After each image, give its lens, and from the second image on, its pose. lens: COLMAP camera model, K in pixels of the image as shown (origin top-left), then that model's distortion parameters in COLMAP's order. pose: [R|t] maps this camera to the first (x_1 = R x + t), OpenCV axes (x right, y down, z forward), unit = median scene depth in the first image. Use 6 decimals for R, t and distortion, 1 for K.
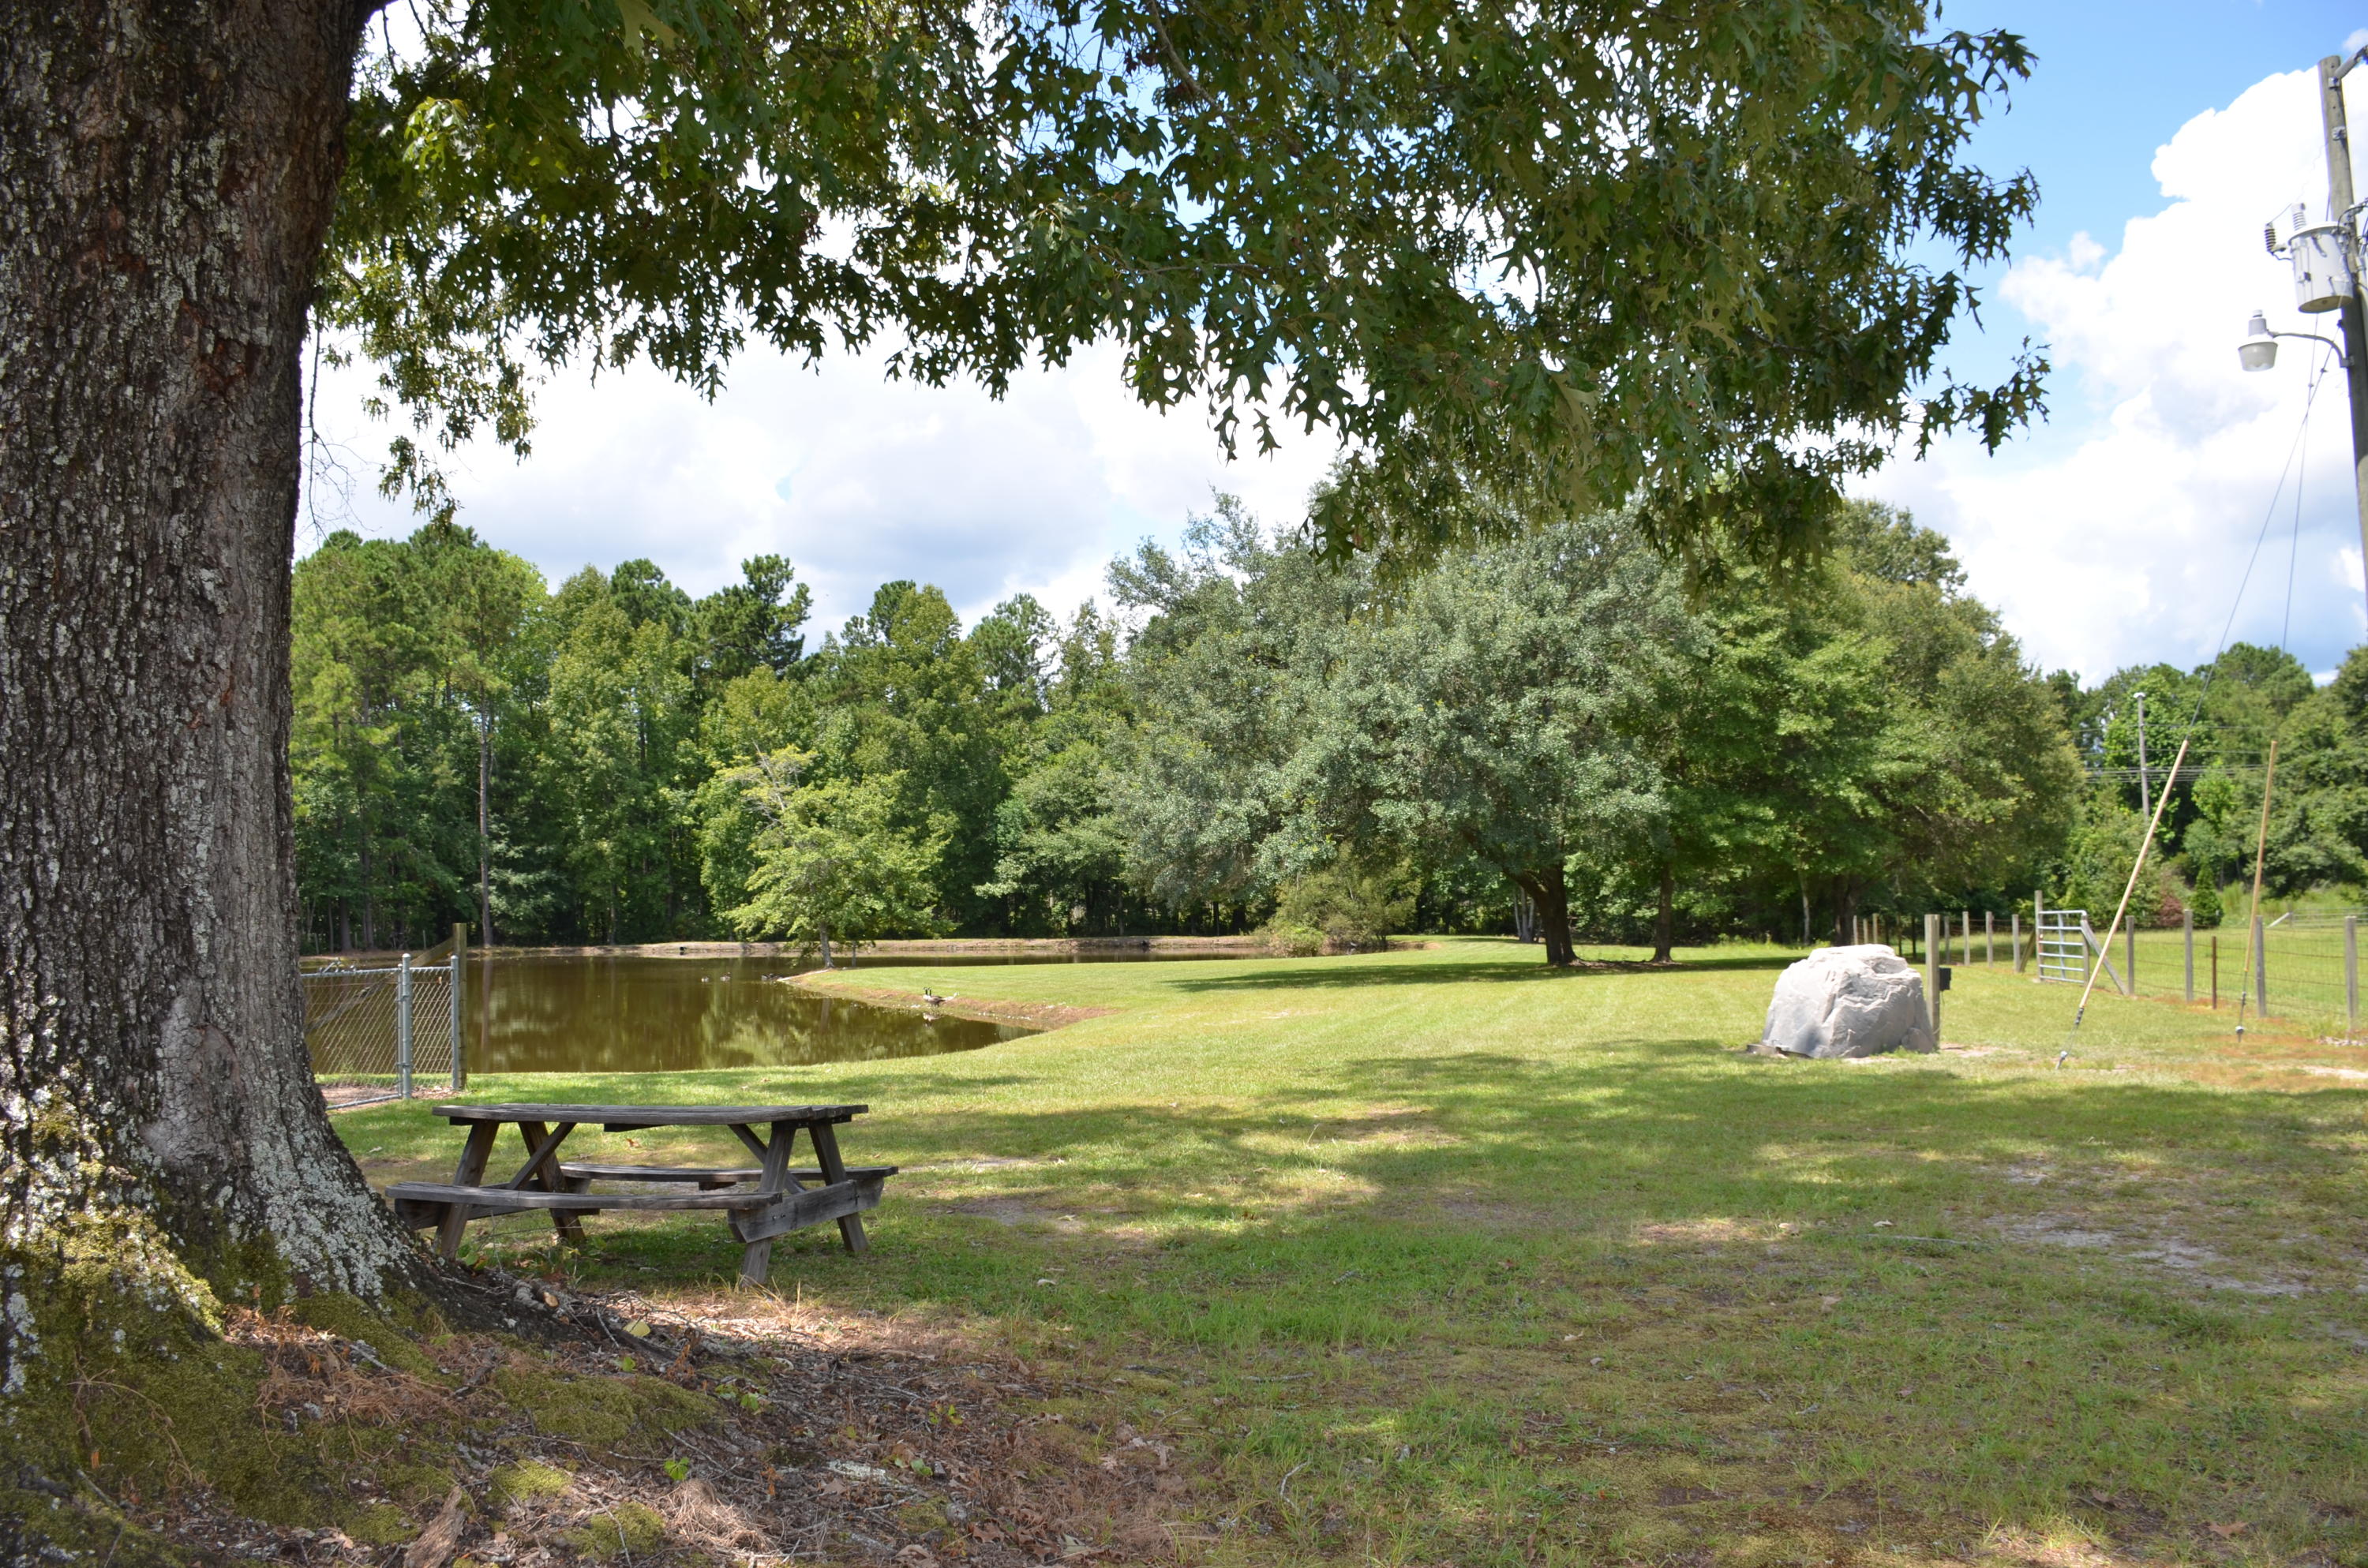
lens RADIAL K [[1827.7, 0, 1169.9], [0, 1827.7, 803.8], [0, 0, 1]] dist [-0.155631, 0.103582]
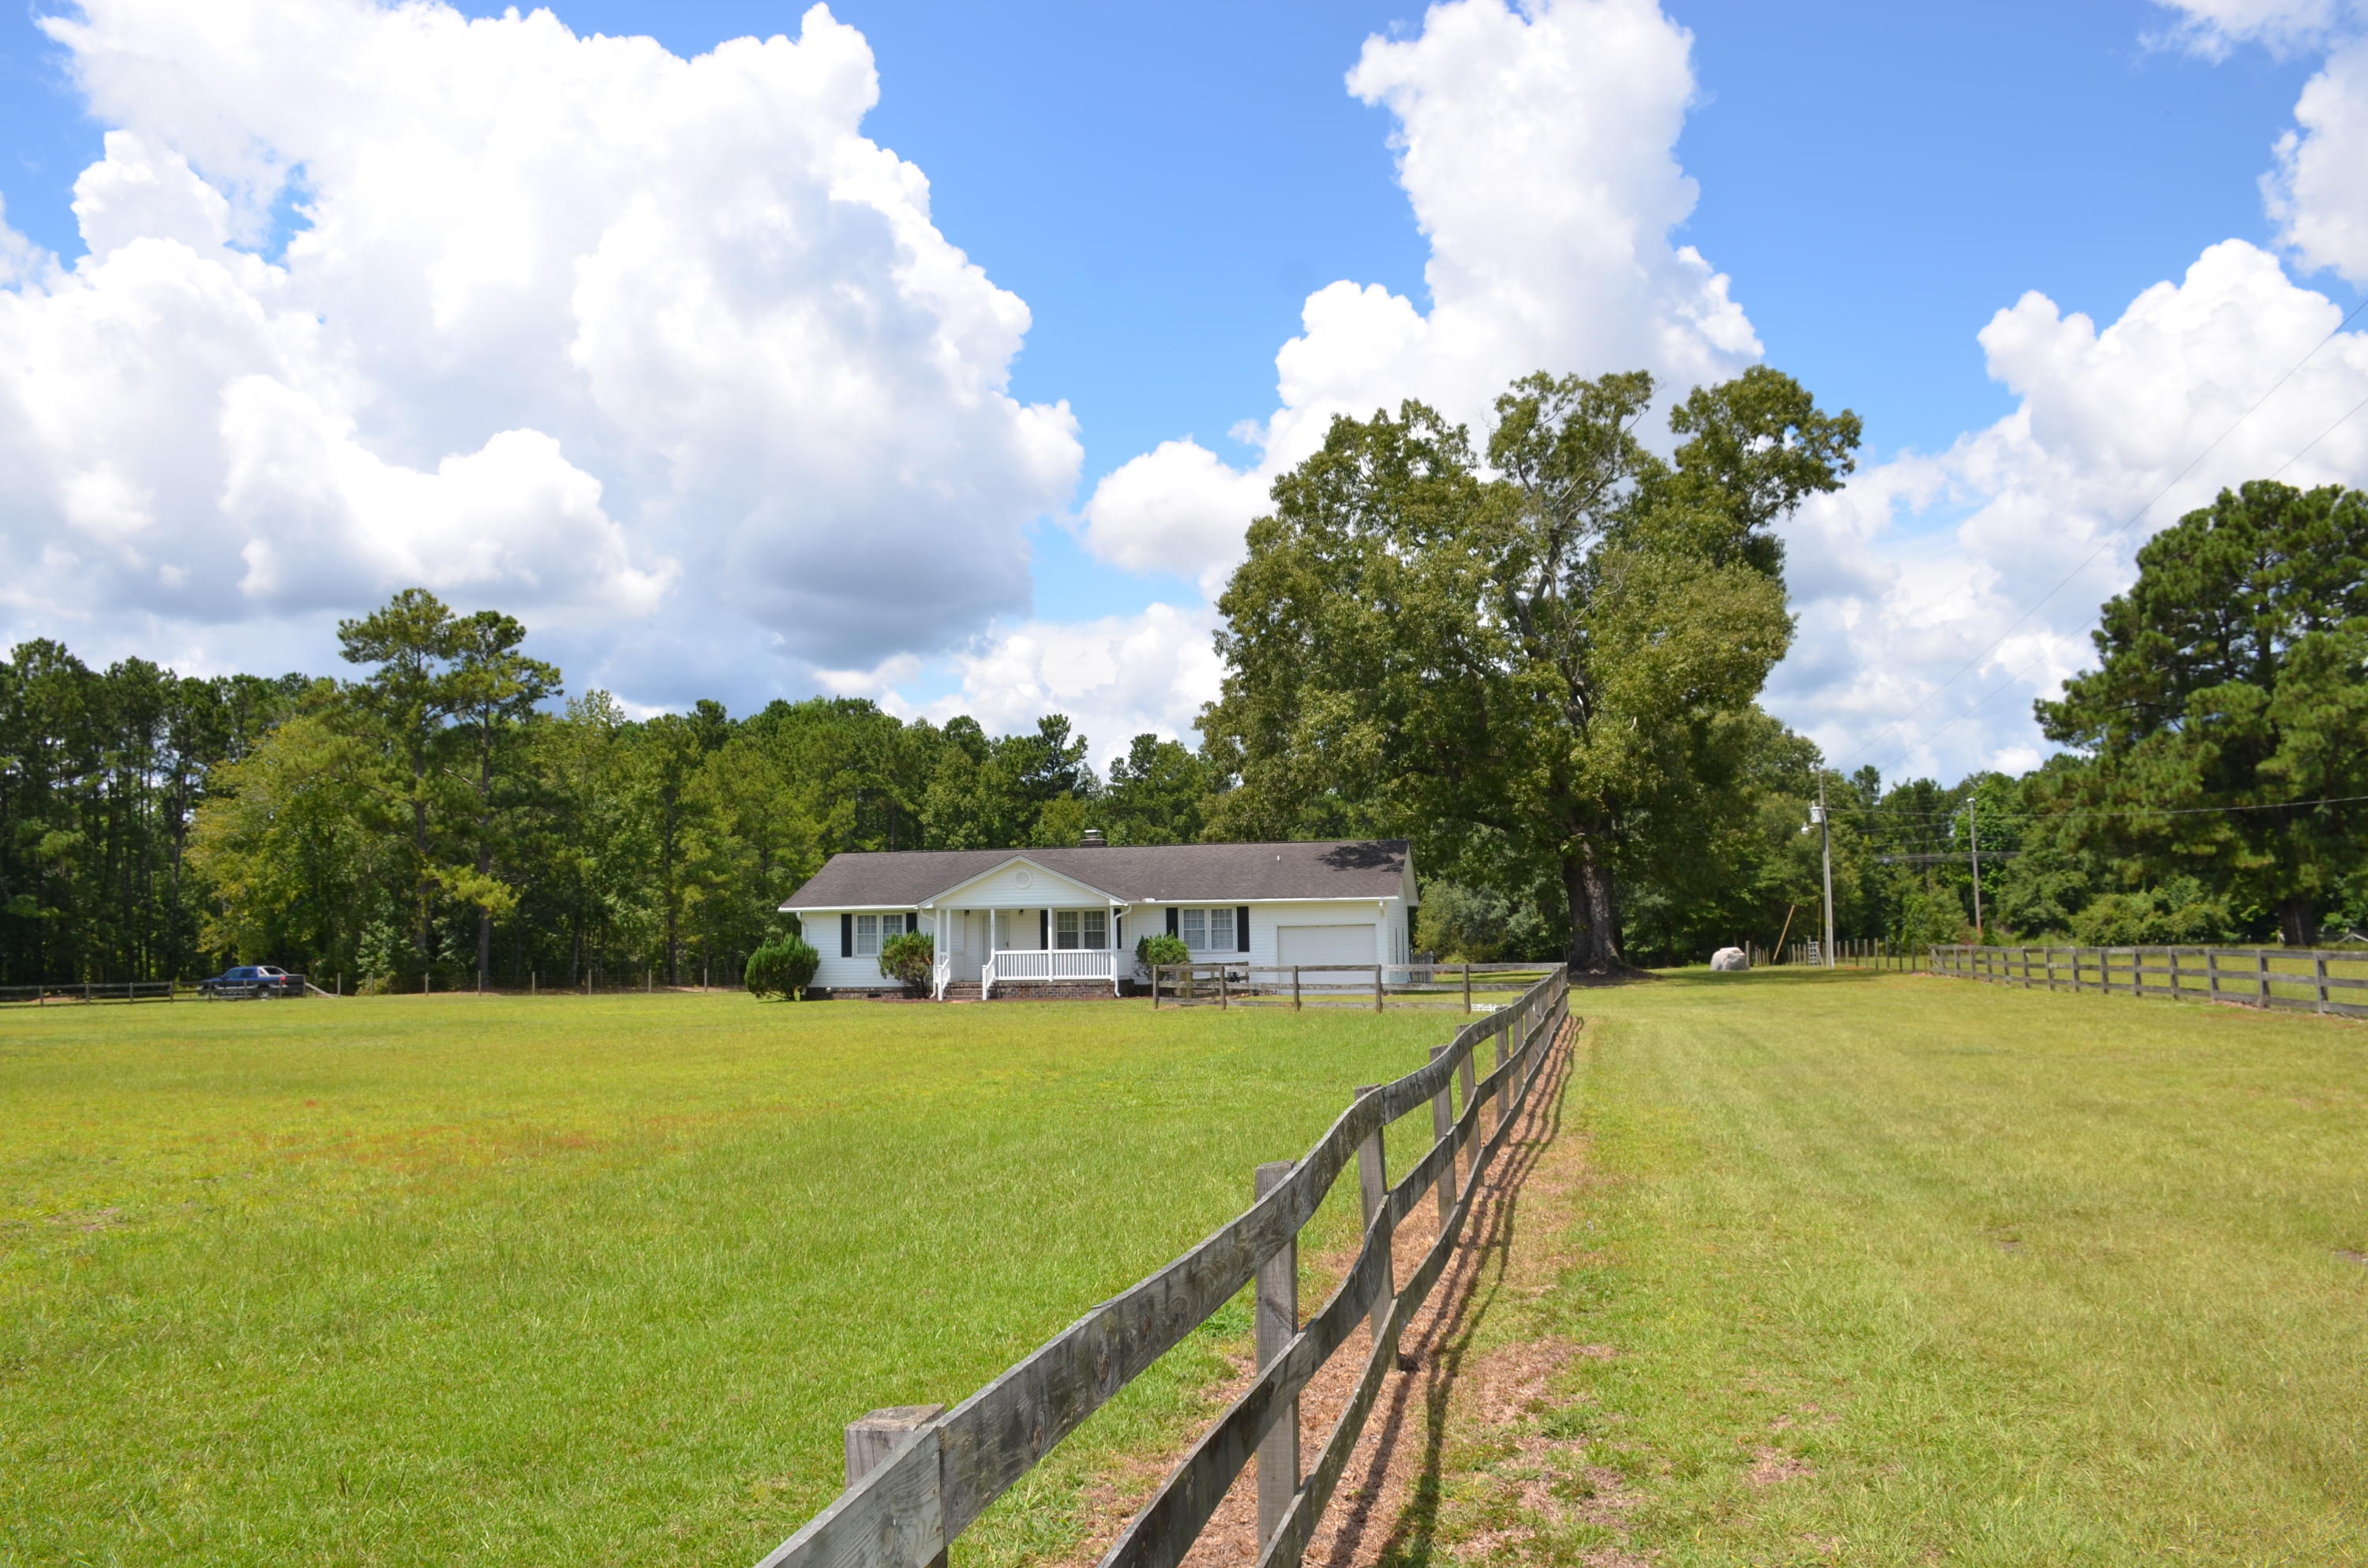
lens RADIAL K [[1827.7, 0, 1169.9], [0, 1827.7, 803.8], [0, 0, 1]] dist [-0.155631, 0.103582]
pose [[0.999671, -0.001333, 0.025634, -0.195687], [0.002011, 0.999649, -0.026417, -0.028353], [-0.025590, 0.026459, 0.999322, -0.599040]]
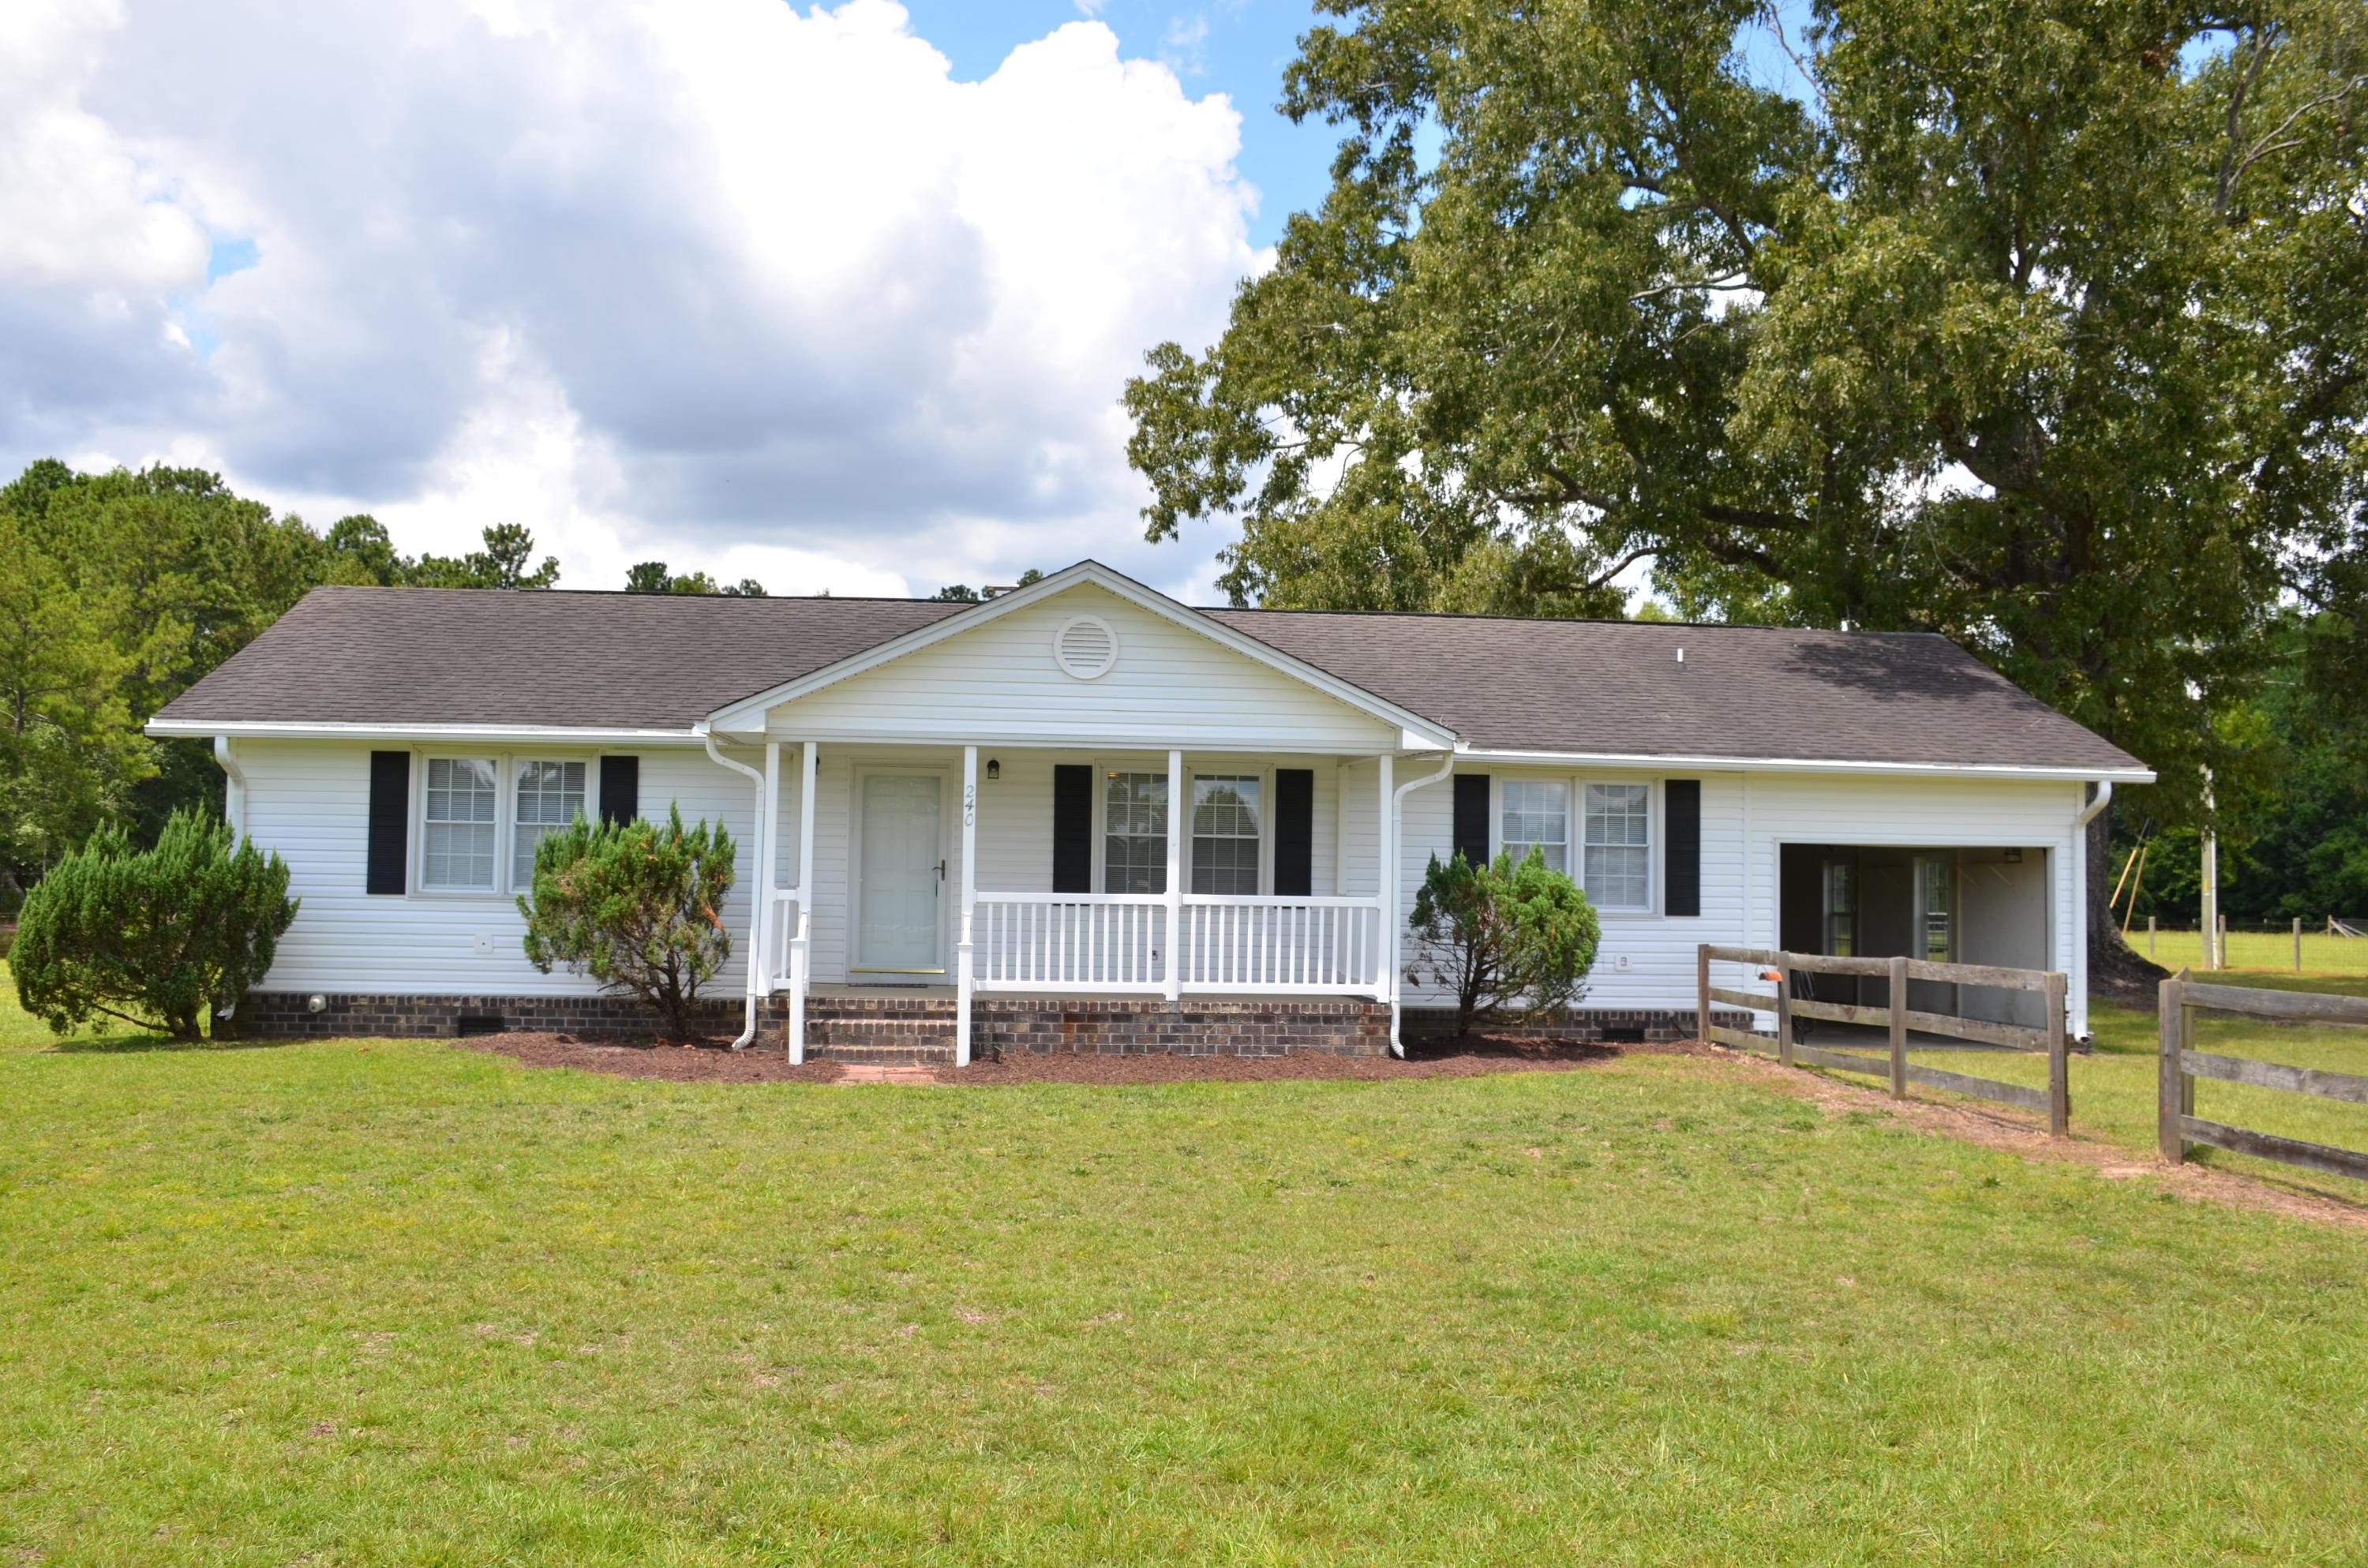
lens RADIAL K [[2121.9, 0, 1184.0], [0, 2121.9, 784.0], [0, 0, 1]] dist [-0.141239, 0.226343]
pose [[0.946428, 0.043982, 0.319907, -0.274976], [-0.044909, 0.998981, -0.004483, -0.008405], [-0.319778, -0.010124, 0.947438, -0.236385]]
